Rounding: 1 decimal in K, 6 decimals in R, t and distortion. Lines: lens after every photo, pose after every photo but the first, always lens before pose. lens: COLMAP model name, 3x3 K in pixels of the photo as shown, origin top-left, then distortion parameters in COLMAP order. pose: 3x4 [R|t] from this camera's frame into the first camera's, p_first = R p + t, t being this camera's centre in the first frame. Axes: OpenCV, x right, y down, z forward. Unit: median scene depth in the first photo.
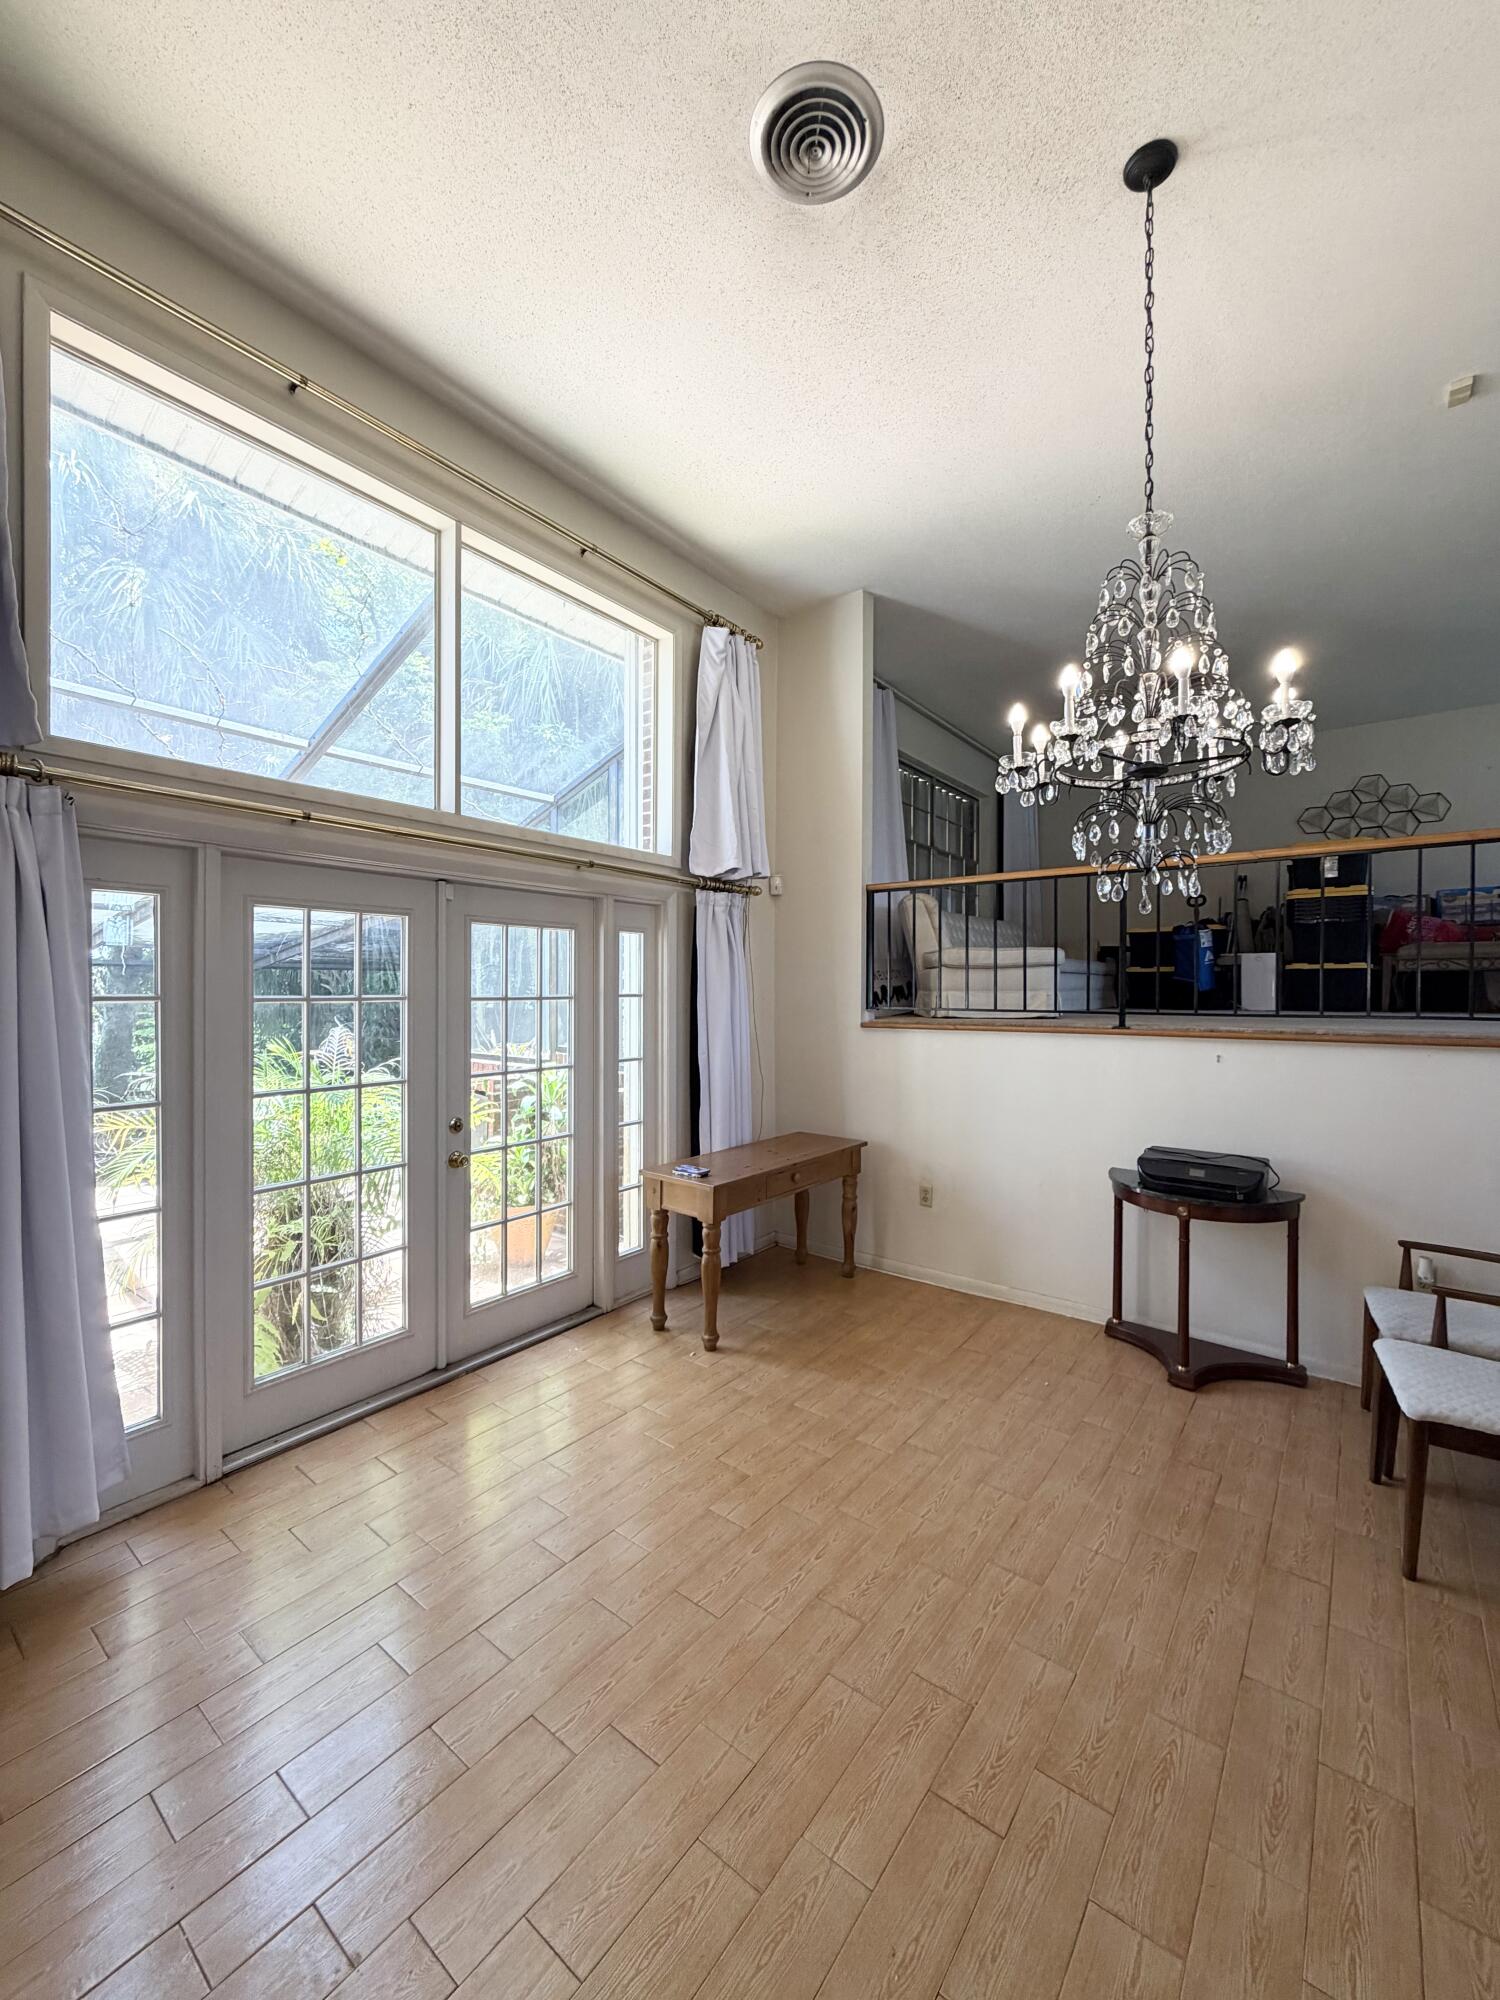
lens RADIAL K [[798.0, 0, 754.3], [0, 798.0, 996.3], [0, 0, 1]] dist [-0.000688, 0.000433]
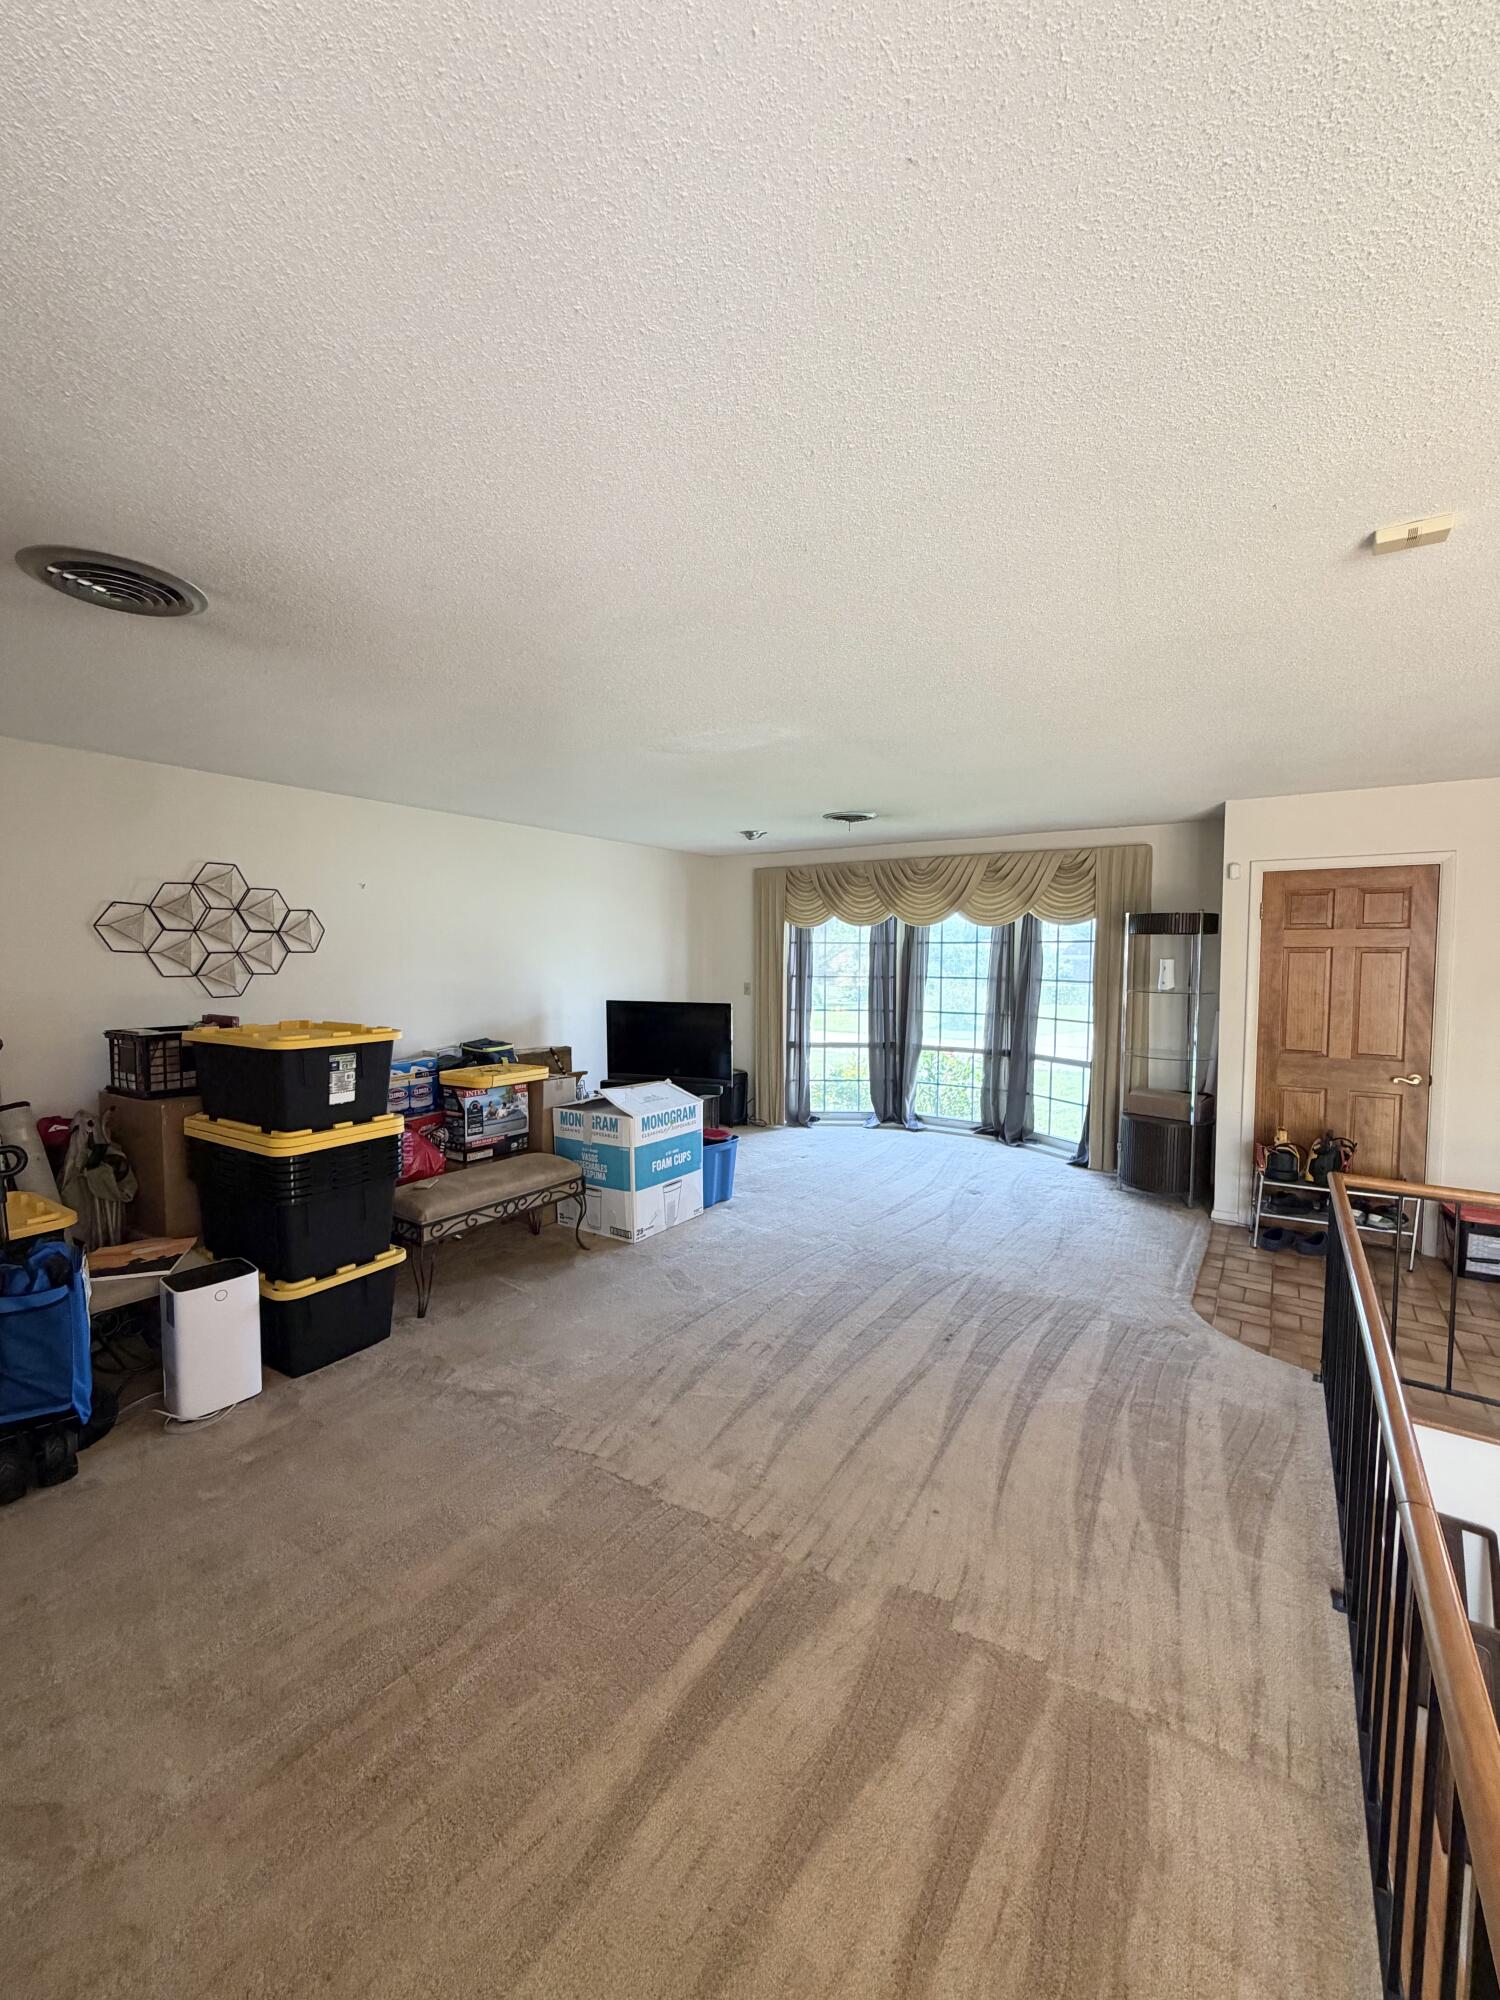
lens RADIAL K [[798.0, 0, 753.7], [0, 798.0, 992.7], [0, 0, 1]] dist [-0.000688, 0.000433]
pose [[-0.066619, -0.051529, 0.996447, 0.270585], [0.006299, 0.998624, 0.052063, -0.356439], [-0.997759, 0.009745, -0.066203, 1.103300]]
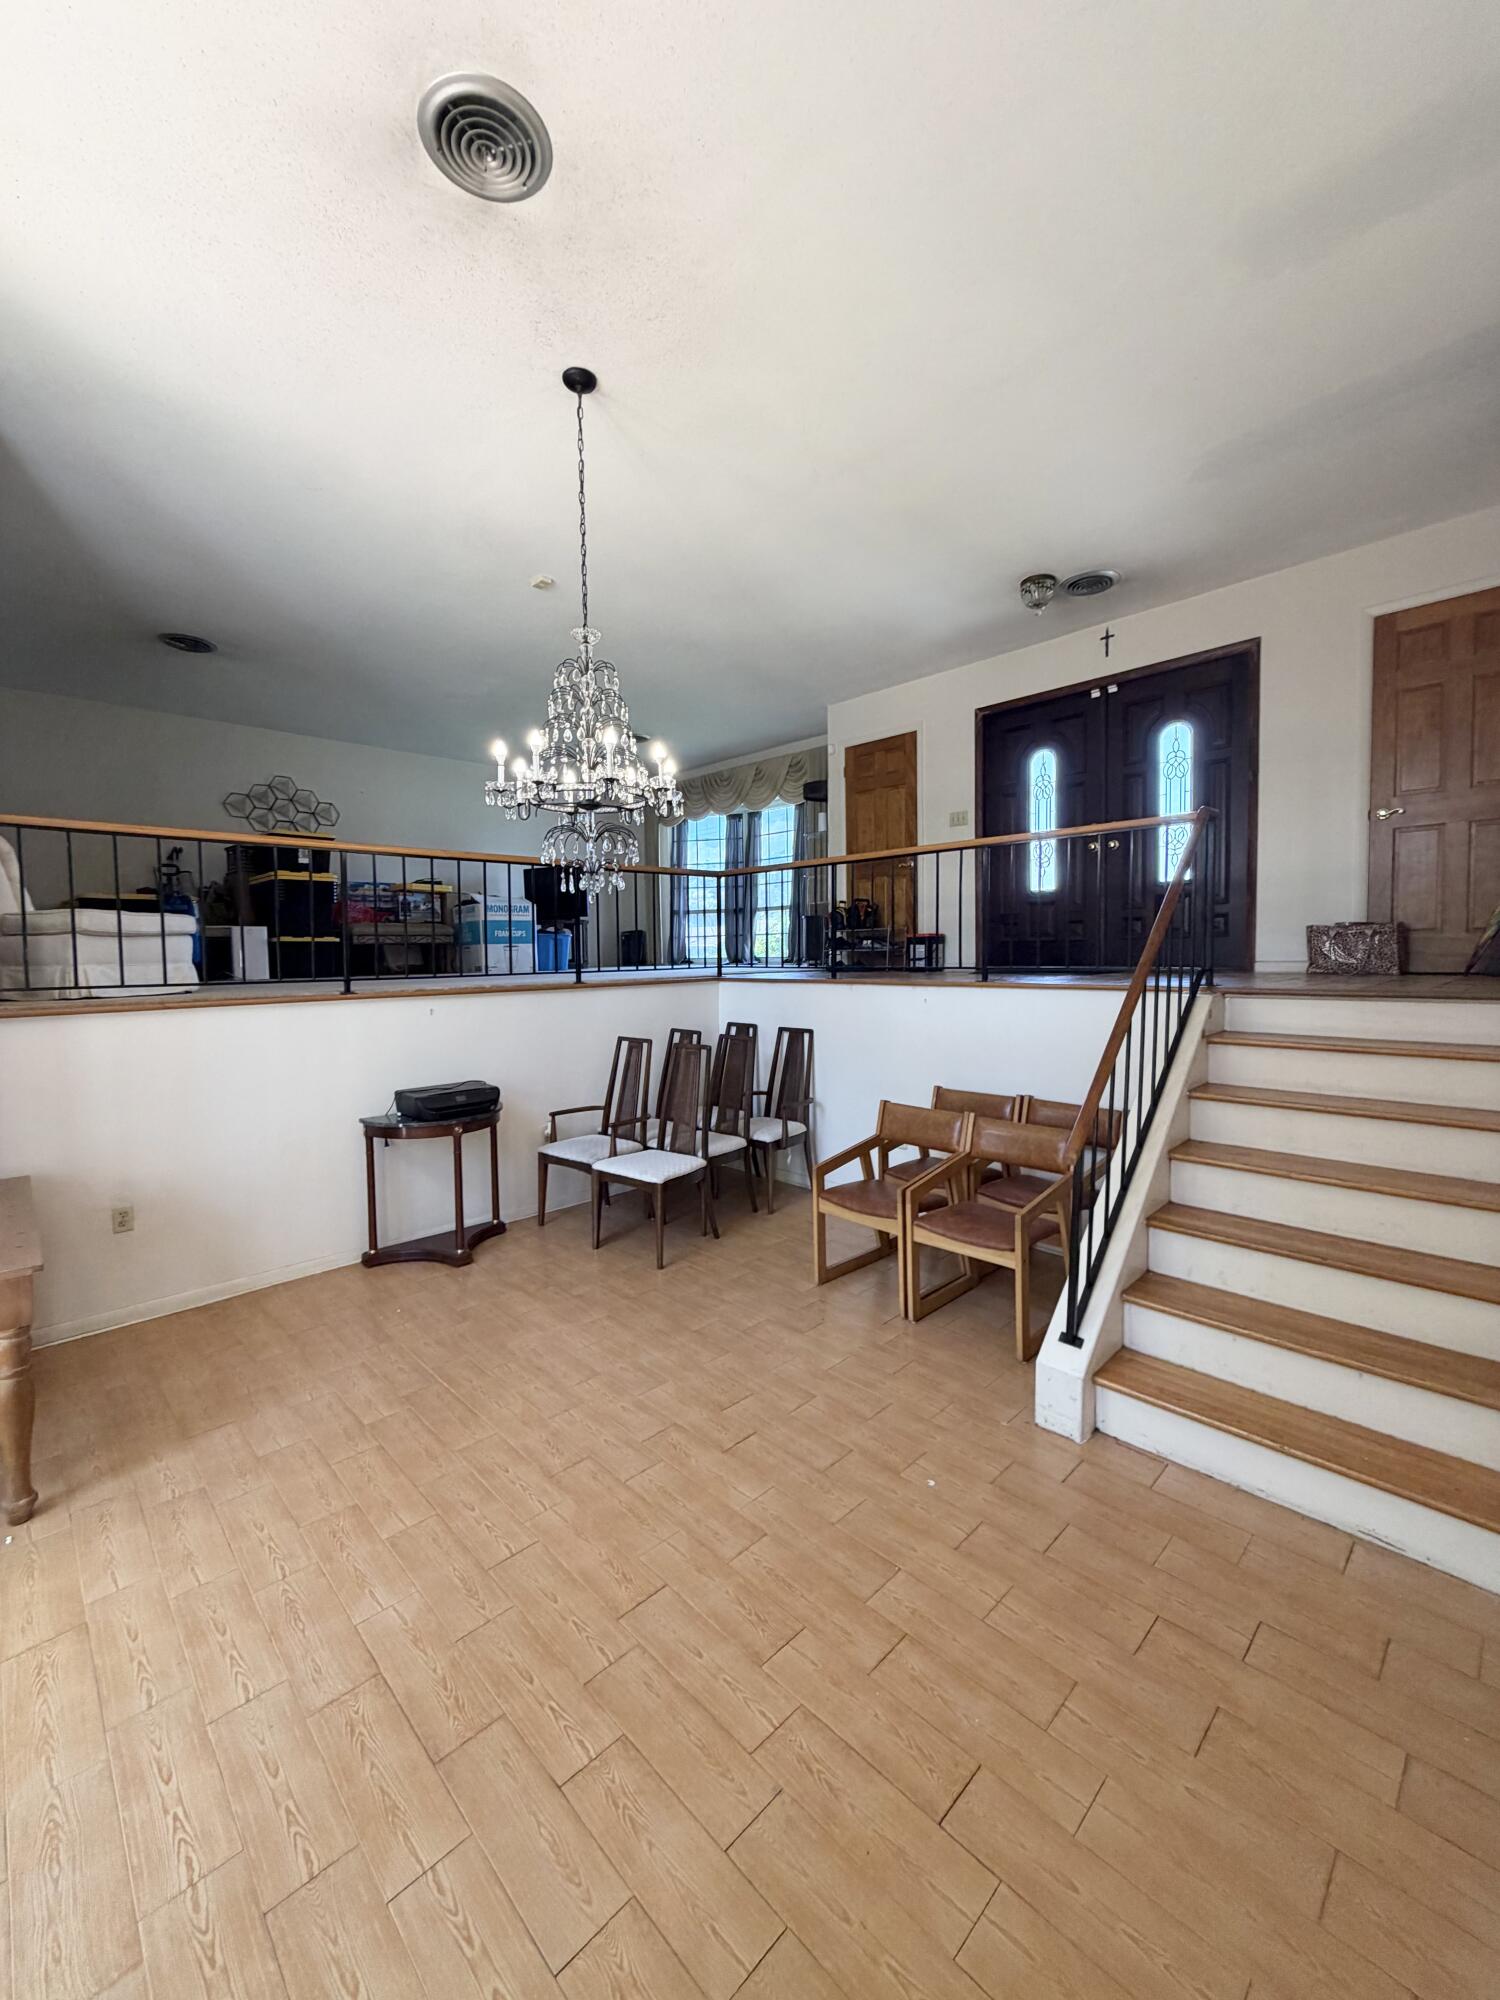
lens RADIAL K [[798.0, 0, 749.8], [0, 798.0, 989.2], [0, 0, 1]] dist [-0.000688, 0.000433]
pose [[0.143574, -0.048339, 0.988458, -0.507782], [0.026391, 0.998638, 0.045004, -0.000320], [-0.989288, 0.019625, 0.144655, 0.271926]]
